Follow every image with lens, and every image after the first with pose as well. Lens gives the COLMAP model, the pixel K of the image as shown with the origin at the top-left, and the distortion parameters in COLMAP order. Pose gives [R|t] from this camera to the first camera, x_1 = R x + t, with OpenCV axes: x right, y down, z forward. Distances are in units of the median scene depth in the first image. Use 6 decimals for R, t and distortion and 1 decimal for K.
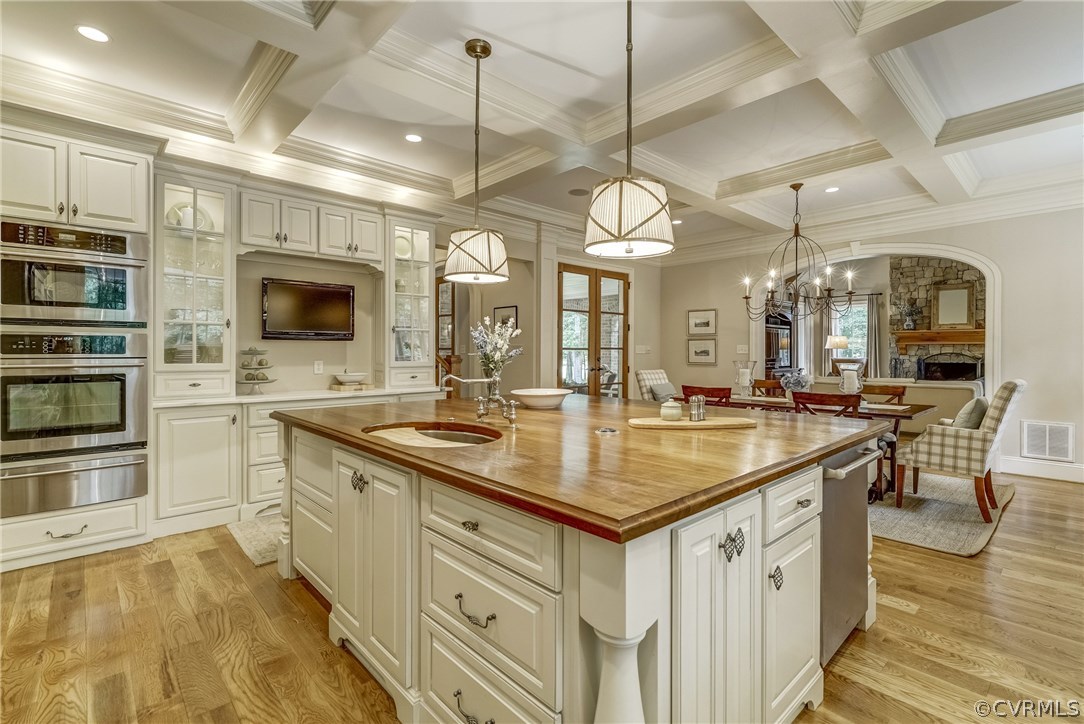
lens RADIAL K [[499.0, 0, 543.5], [0, 499.0, 348.8], [0, 0, 1]] dist [-0.004377, 0.003397]
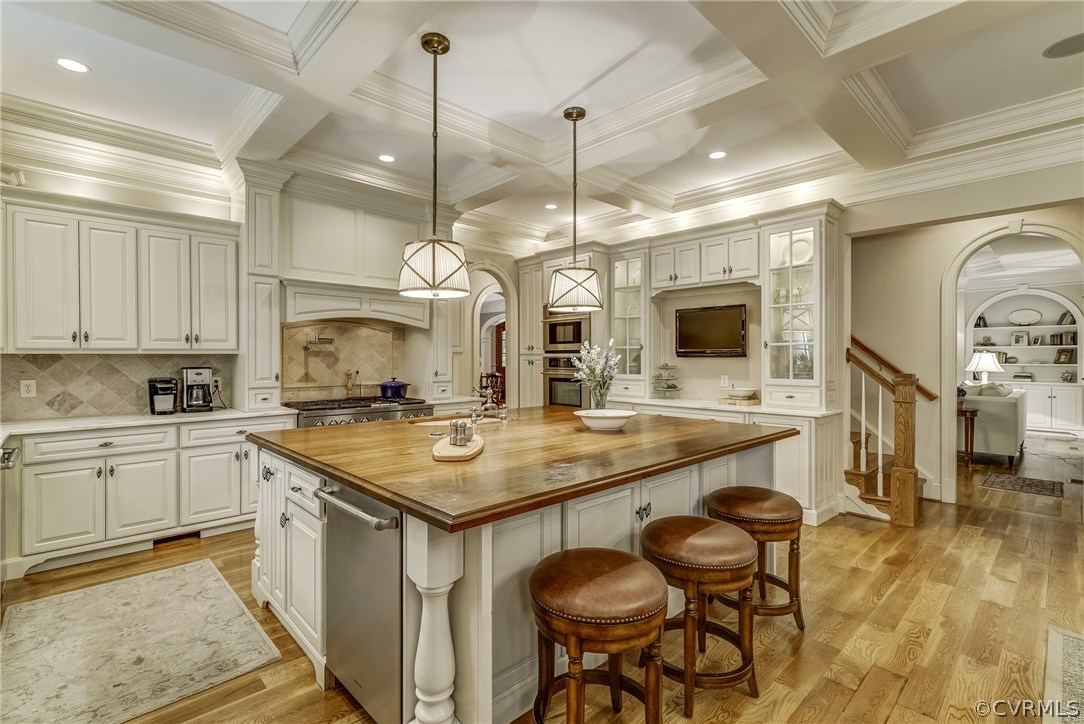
lens RADIAL K [[499.0, 0, 535.3], [0, 499.0, 362.8], [0, 0, 1]] dist [-0.004377, 0.003397]
pose [[0.009202, -0.007316, -0.999931, 0.671968], [-0.004476, 0.999963, -0.007357, 0.005207], [0.999948, 0.004543, 0.009169, 0.572712]]
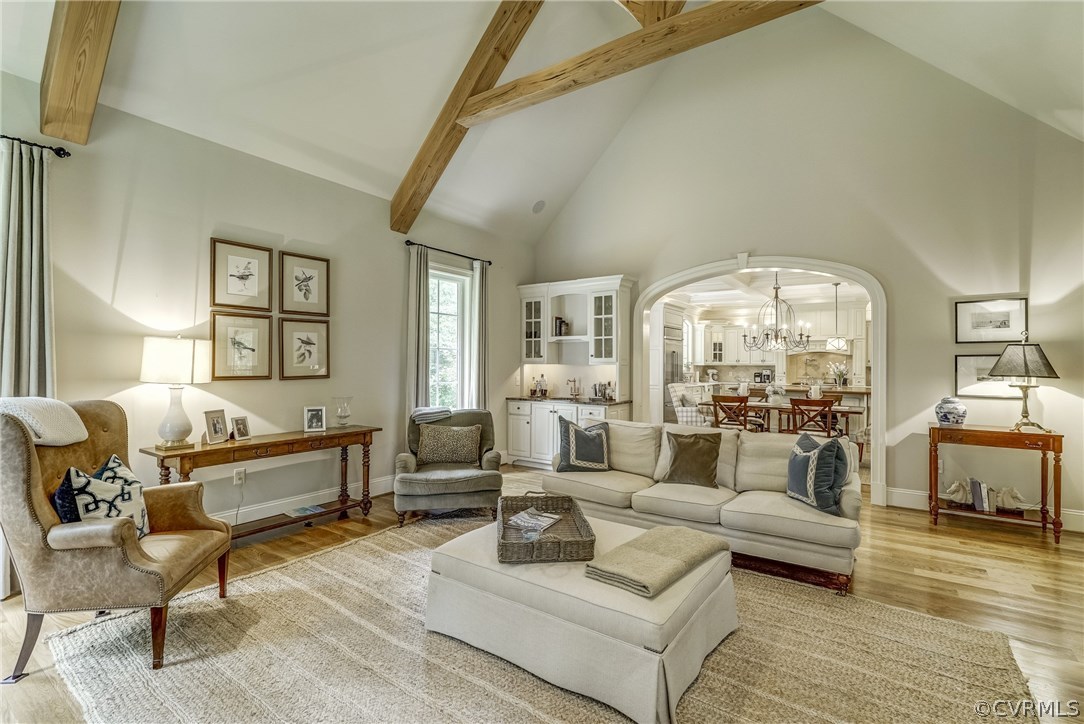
lens RADIAL K [[499.0, 0, 537.2], [0, 499.0, 363.3], [0, 0, 1]] dist [-0.004377, 0.003397]
pose [[-0.978163, -0.017083, -0.207138, 1.797455], [-0.017719, 0.999842, 0.001217, -0.008042], [0.207085, 0.004861, -0.978311, 2.756666]]
